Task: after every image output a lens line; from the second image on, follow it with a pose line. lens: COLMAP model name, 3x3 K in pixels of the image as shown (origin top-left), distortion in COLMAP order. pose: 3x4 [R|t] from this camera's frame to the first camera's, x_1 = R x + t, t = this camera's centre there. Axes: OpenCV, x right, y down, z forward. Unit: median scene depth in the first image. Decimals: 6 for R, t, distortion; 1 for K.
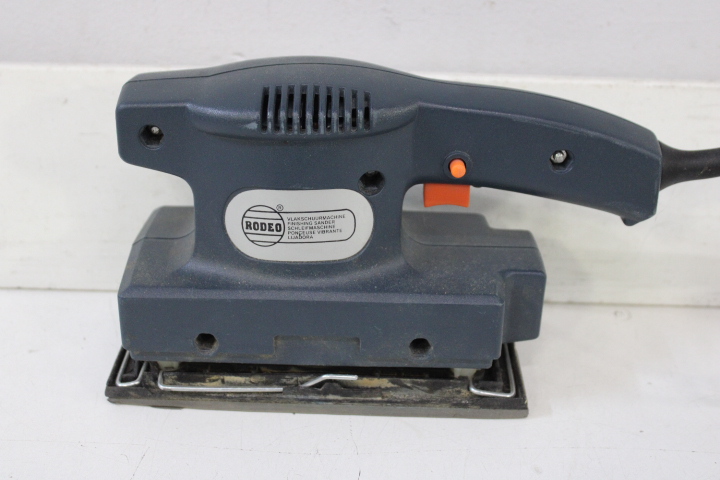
lens RADIAL K [[1011.9, 0, 361.7], [0, 1011.9, 245.0], [0, 0, 1]] dist [-0.035669, 0.000000]
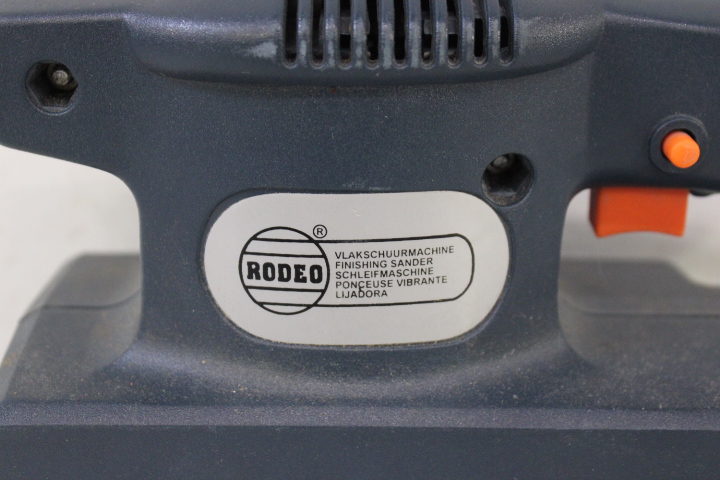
lens RADIAL K [[1174.8, 0, 361.3], [0, 1174.8, 246.8], [0, 0, 1]] dist [0.004430, 0.000000]
pose [[0.999759, -0.010028, 0.019508, -0.070546], [0.011788, 0.995663, -0.092287, 0.021369], [-0.018498, 0.092495, 0.995541, 0.437105]]
